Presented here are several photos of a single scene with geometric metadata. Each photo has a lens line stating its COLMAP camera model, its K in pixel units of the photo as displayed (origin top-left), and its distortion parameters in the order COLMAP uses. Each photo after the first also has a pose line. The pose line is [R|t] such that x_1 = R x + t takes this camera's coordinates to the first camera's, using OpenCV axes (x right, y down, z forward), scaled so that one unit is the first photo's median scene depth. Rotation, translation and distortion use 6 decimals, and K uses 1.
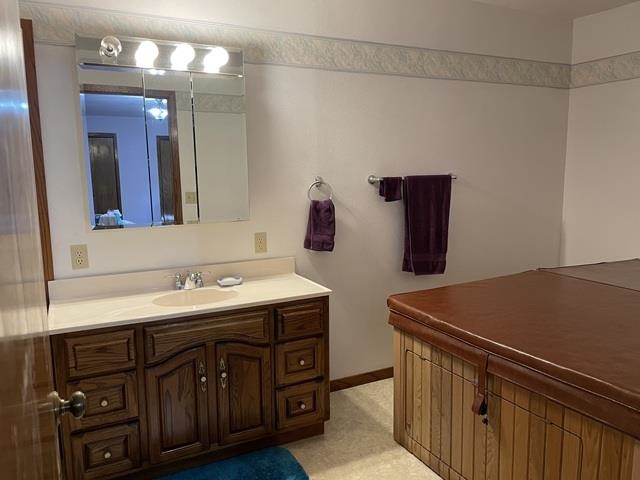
lens RADIAL K [[484.2, 0, 315.3], [0, 484.2, 236.7], [0, 0, 1]] dist [0.075358, -0.068682]
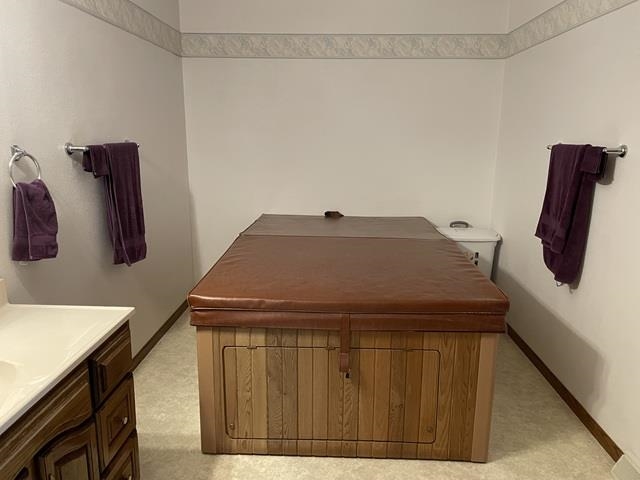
lens RADIAL K [[484.2, 0, 319.8], [0, 484.2, 242.7], [0, 0, 1]] dist [0.075358, -0.068682]
pose [[0.503956, -0.174954, 0.845825, -0.445742], [0.108869, 0.984327, 0.138736, -0.055732], [-0.856841, 0.022167, 0.515104, 0.411470]]
